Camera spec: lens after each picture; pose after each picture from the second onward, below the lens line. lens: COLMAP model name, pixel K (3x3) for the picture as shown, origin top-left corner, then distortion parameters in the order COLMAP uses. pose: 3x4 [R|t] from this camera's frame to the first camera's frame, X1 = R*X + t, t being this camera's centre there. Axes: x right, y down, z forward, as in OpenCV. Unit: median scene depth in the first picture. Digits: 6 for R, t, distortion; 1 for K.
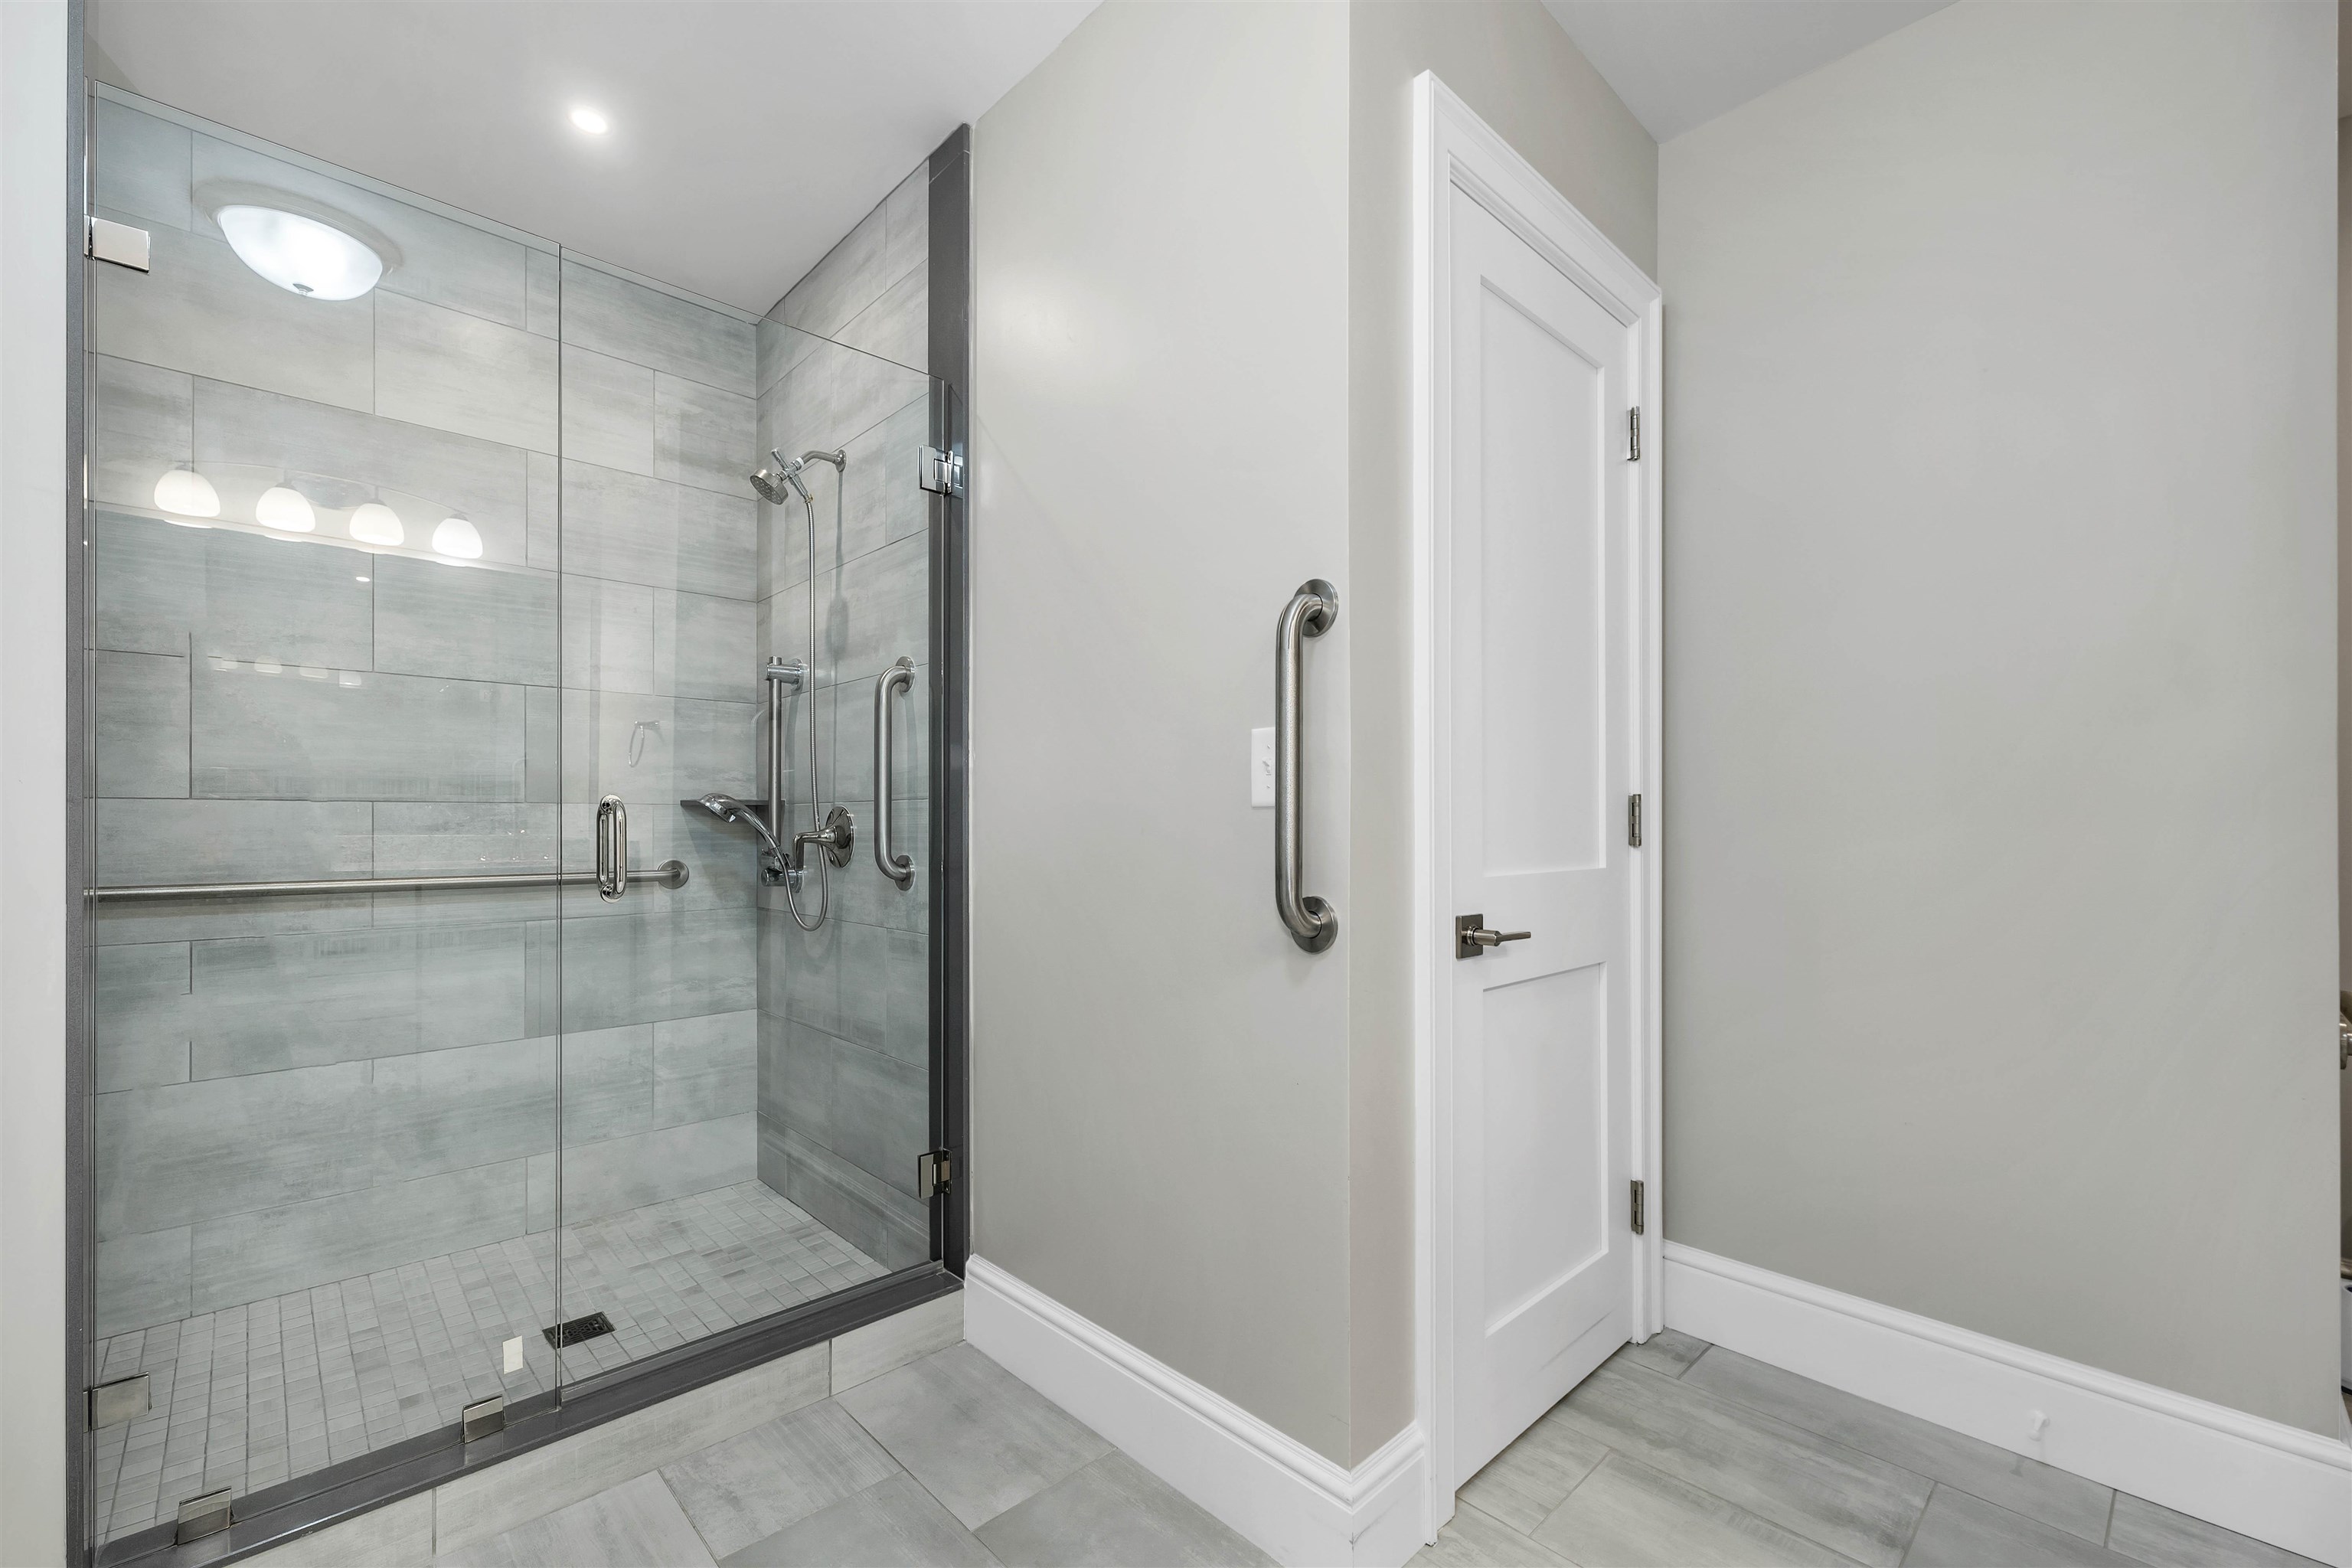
lens RADIAL K [[986.2, 0, 1174.0], [0, 986.2, 806.2], [0, 0, 1]] dist [-0.000534, 0.000232]
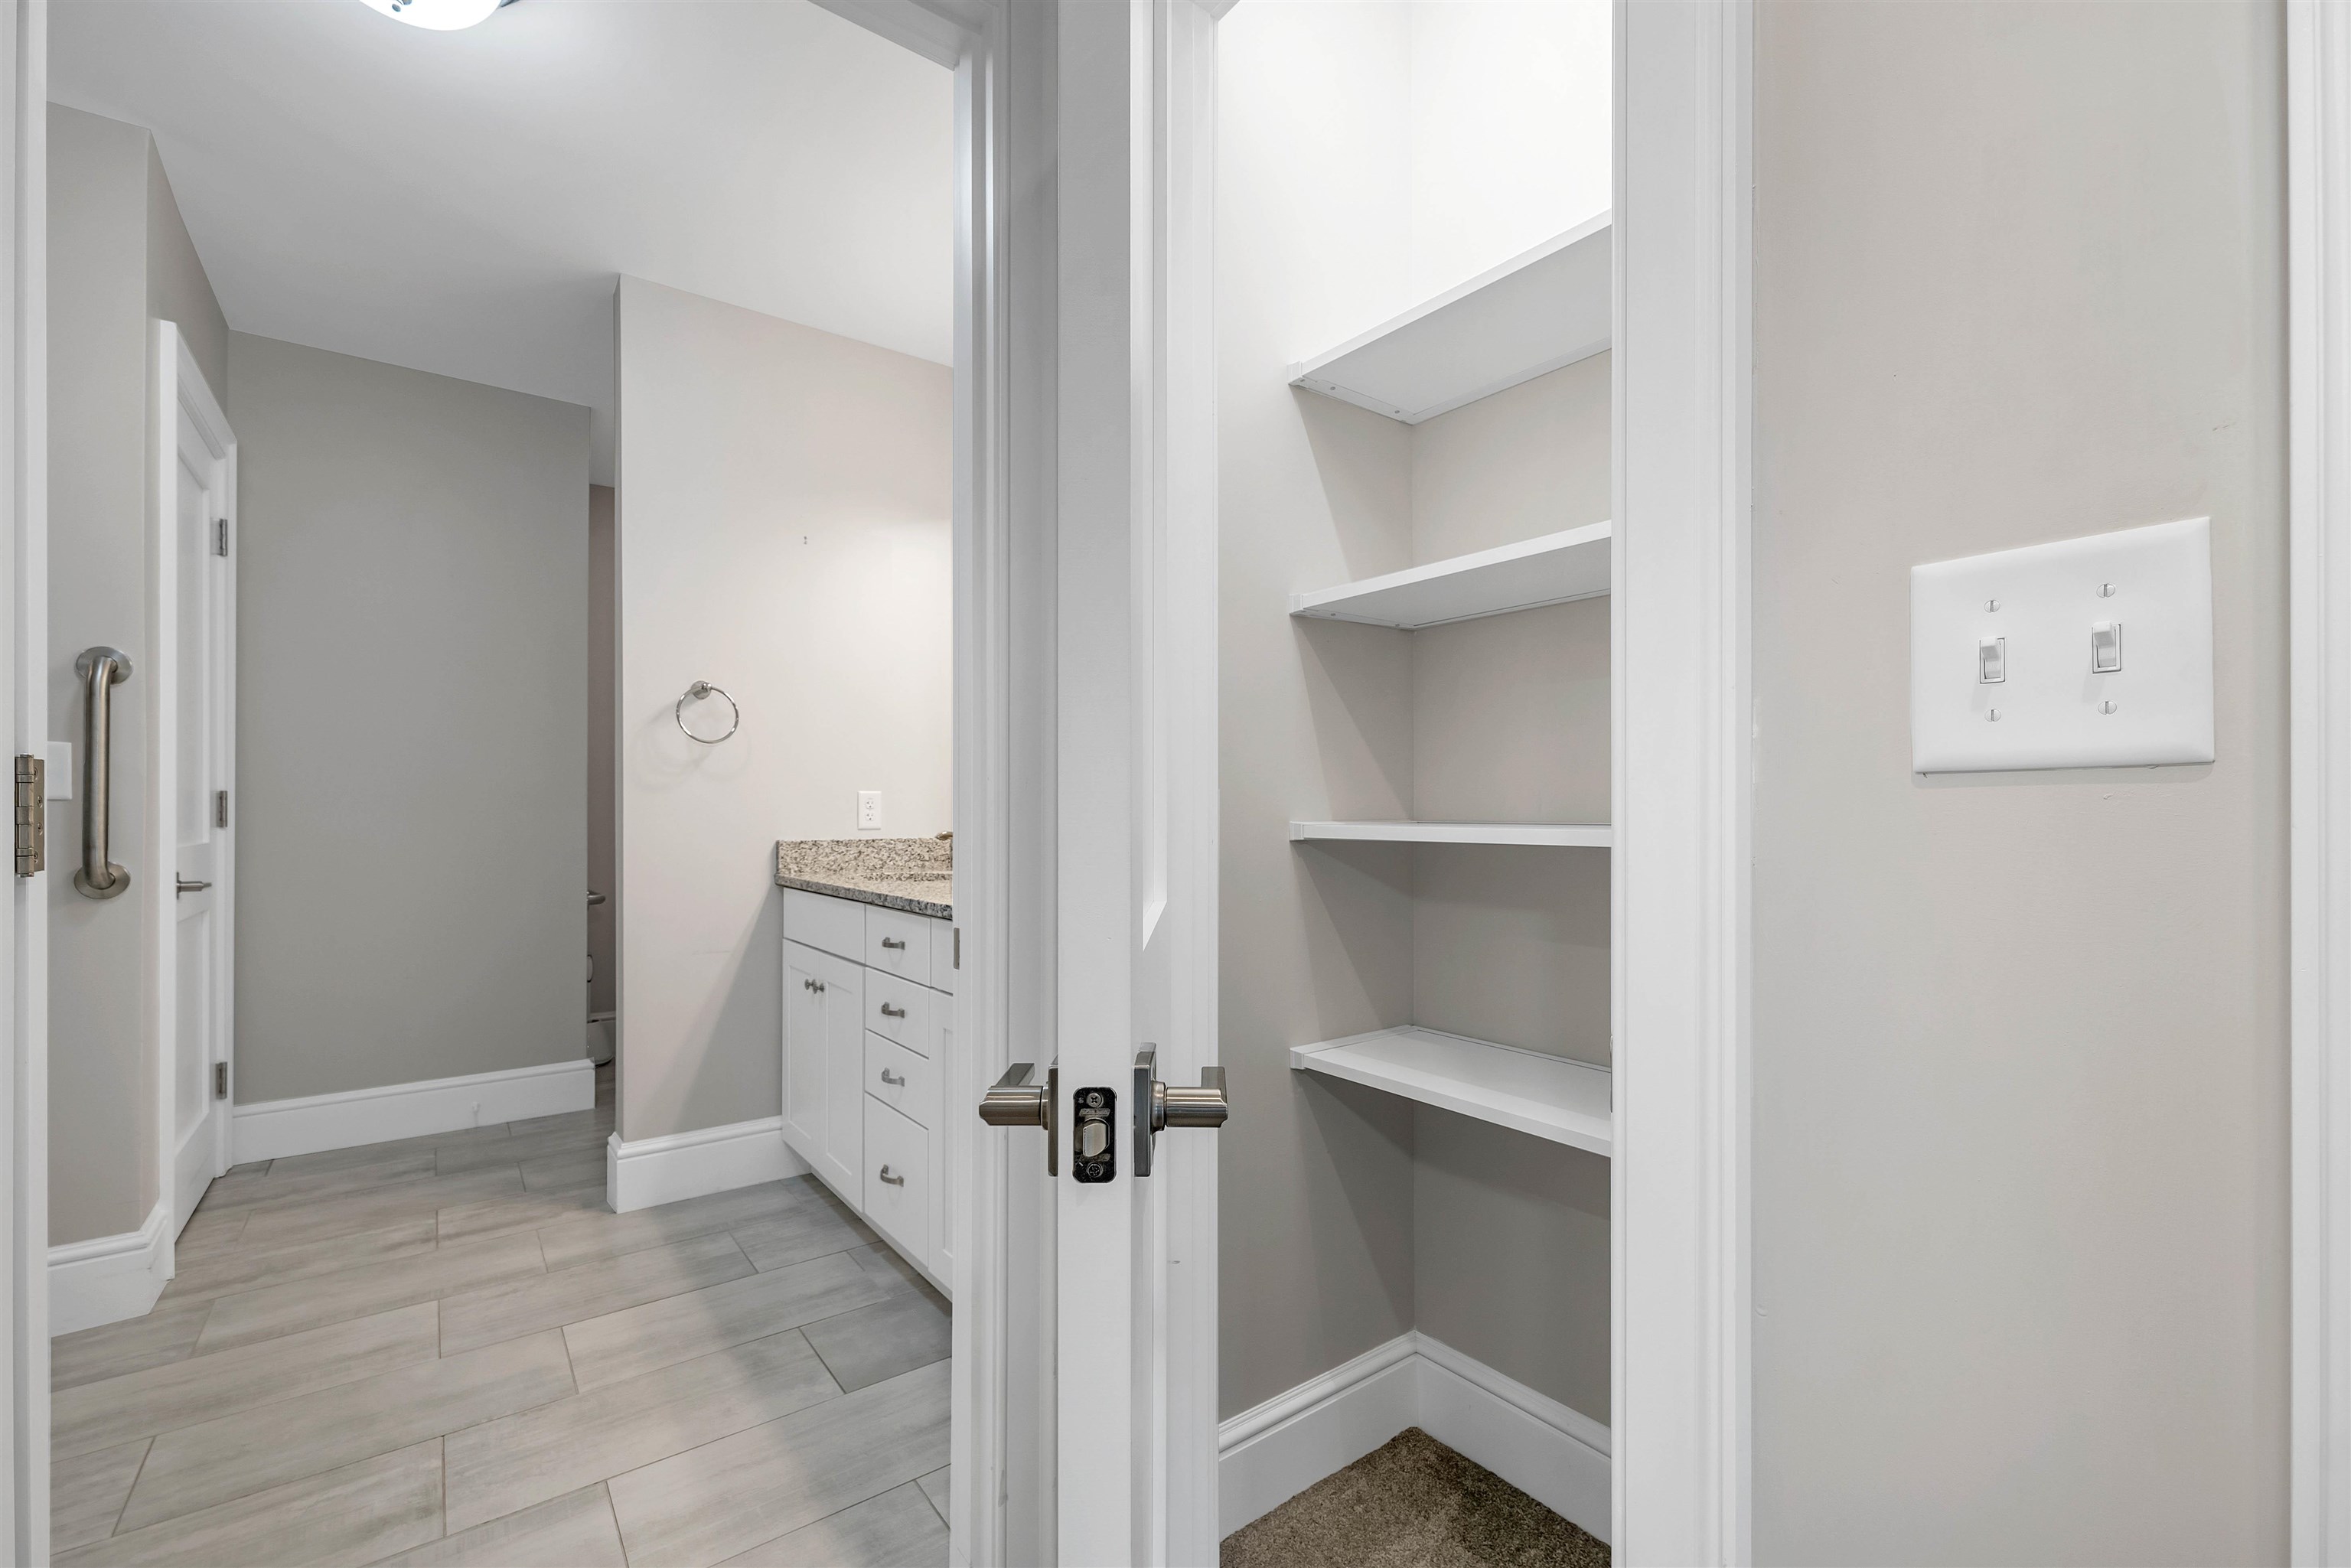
lens RADIAL K [[985.8, 0, 1173.5], [0, 985.8, 806.2], [0, 0, 1]] dist [-0.000534, 0.000232]
pose [[0.113120, -0.000018, 0.993581, -0.895696], [-0.001233, 0.999999, 0.000159, 0.009700], [-0.993581, -0.001243, 0.113119, -0.596933]]
